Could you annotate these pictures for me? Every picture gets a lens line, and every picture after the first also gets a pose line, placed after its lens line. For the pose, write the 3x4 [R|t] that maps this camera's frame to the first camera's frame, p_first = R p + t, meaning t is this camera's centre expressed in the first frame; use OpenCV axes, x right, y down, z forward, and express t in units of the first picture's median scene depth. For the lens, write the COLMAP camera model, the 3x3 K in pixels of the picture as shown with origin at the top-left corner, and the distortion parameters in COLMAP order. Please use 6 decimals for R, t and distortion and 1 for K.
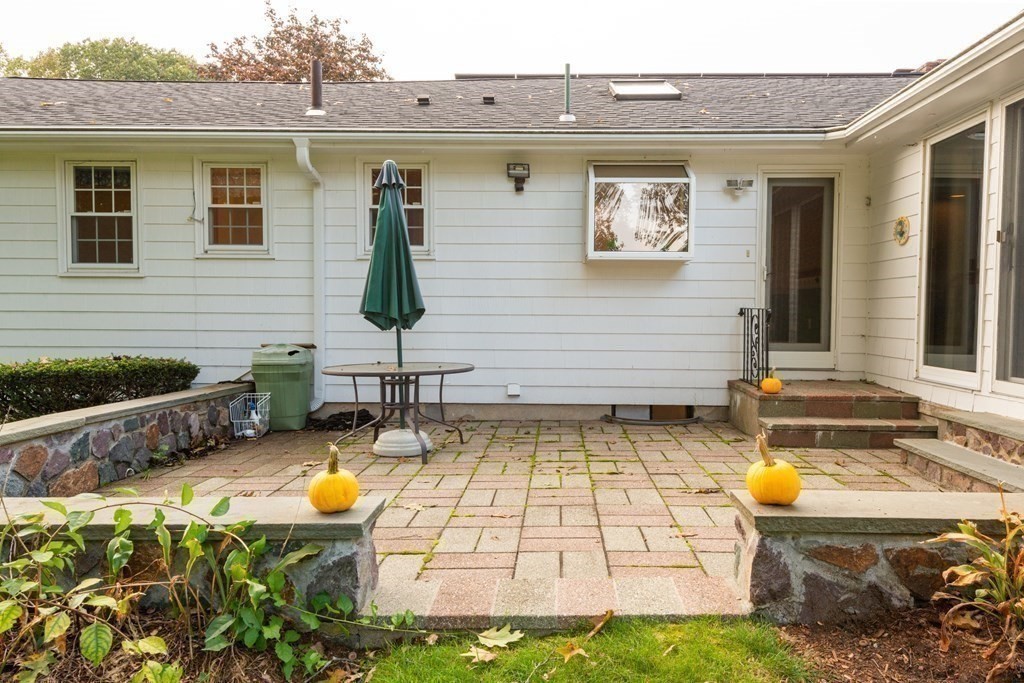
lens RADIAL K [[709.9, 0, 511.6], [0, 709.9, 345.9], [0, 0, 1]] dist [0.007548, 0.000557]
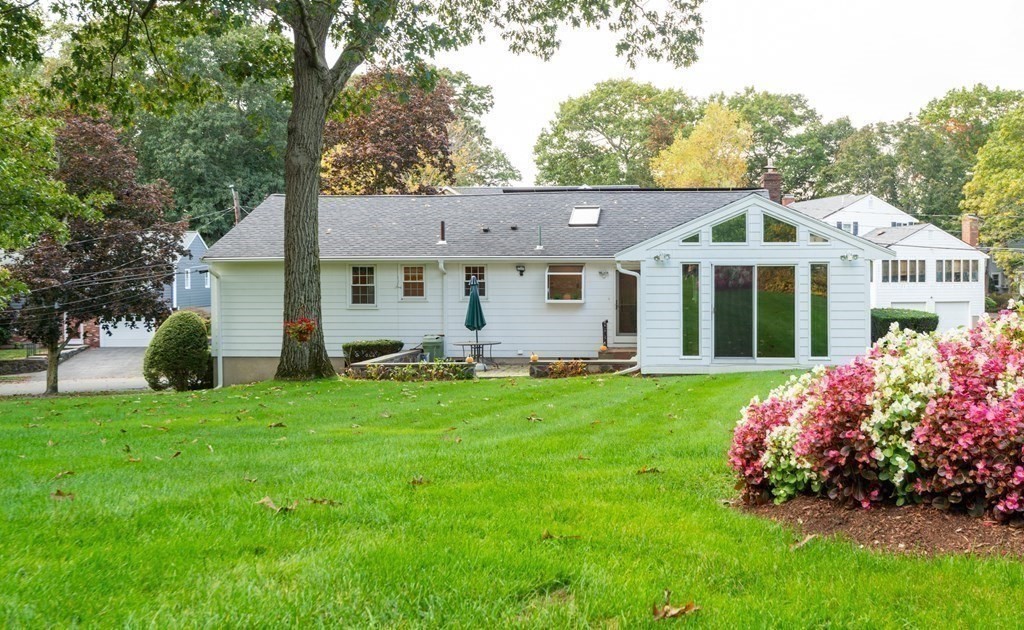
lens RADIAL K [[1037.7, 0, 512.6], [0, 1037.7, 315.4], [0, 0, 1]] dist [0.000974, 0.000000]
pose [[0.994922, -0.006428, -0.100447, 0.356343], [0.006223, 0.999978, -0.002356, -0.062280], [0.100460, 0.001719, 0.994940, -2.763774]]
